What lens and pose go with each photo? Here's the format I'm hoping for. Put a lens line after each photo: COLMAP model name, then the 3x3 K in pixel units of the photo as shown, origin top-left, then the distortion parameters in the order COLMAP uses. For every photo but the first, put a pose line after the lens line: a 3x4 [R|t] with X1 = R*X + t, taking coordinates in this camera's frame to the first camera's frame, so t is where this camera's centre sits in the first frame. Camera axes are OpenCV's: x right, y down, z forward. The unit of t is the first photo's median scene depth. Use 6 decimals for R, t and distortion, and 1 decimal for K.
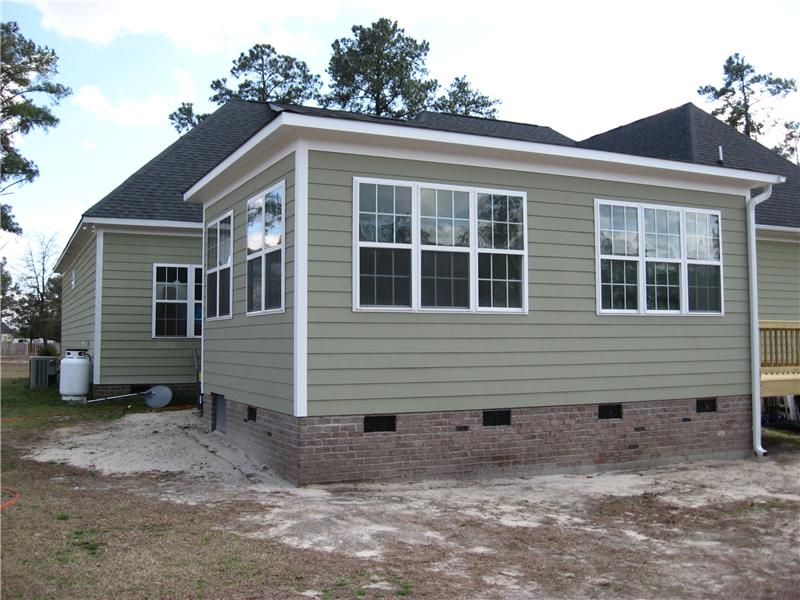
lens RADIAL K [[822.7, 0, 399.2], [0, 822.7, 285.8], [0, 0, 1]] dist [-0.118917, 0.024468]
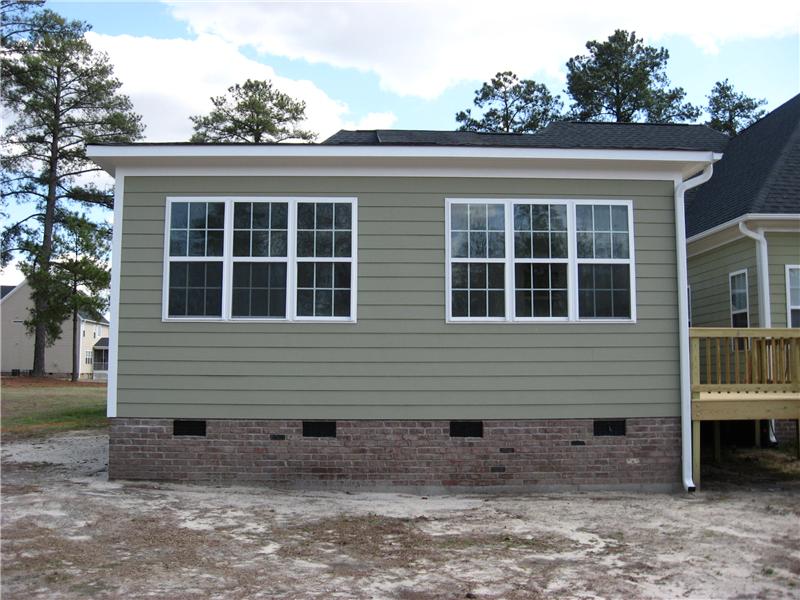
lens RADIAL K [[822.7, 0, 399.2], [0, 822.7, 285.8], [0, 0, 1]] dist [-0.118917, 0.024468]
pose [[0.917519, -0.036553, -0.396009, 0.546560], [0.023098, 0.998984, -0.038694, 0.027328], [0.397021, 0.026355, 0.917431, 0.120626]]
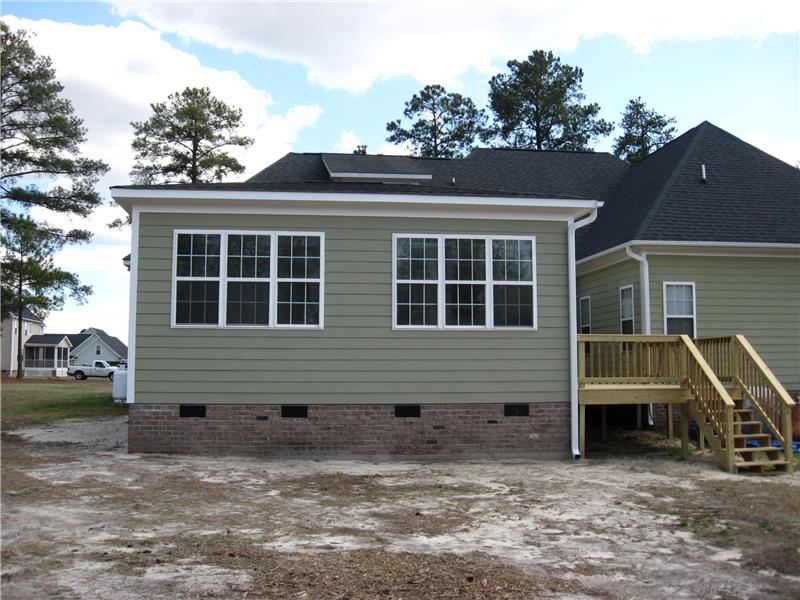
lens RADIAL K [[822.7, 0, 399.2], [0, 822.7, 285.8], [0, 0, 1]] dist [-0.118917, 0.024468]
pose [[0.950086, -0.027882, -0.310739, 0.610771], [0.018178, 0.999254, -0.034080, 0.011723], [0.311457, 0.026730, 0.949884, -0.144786]]
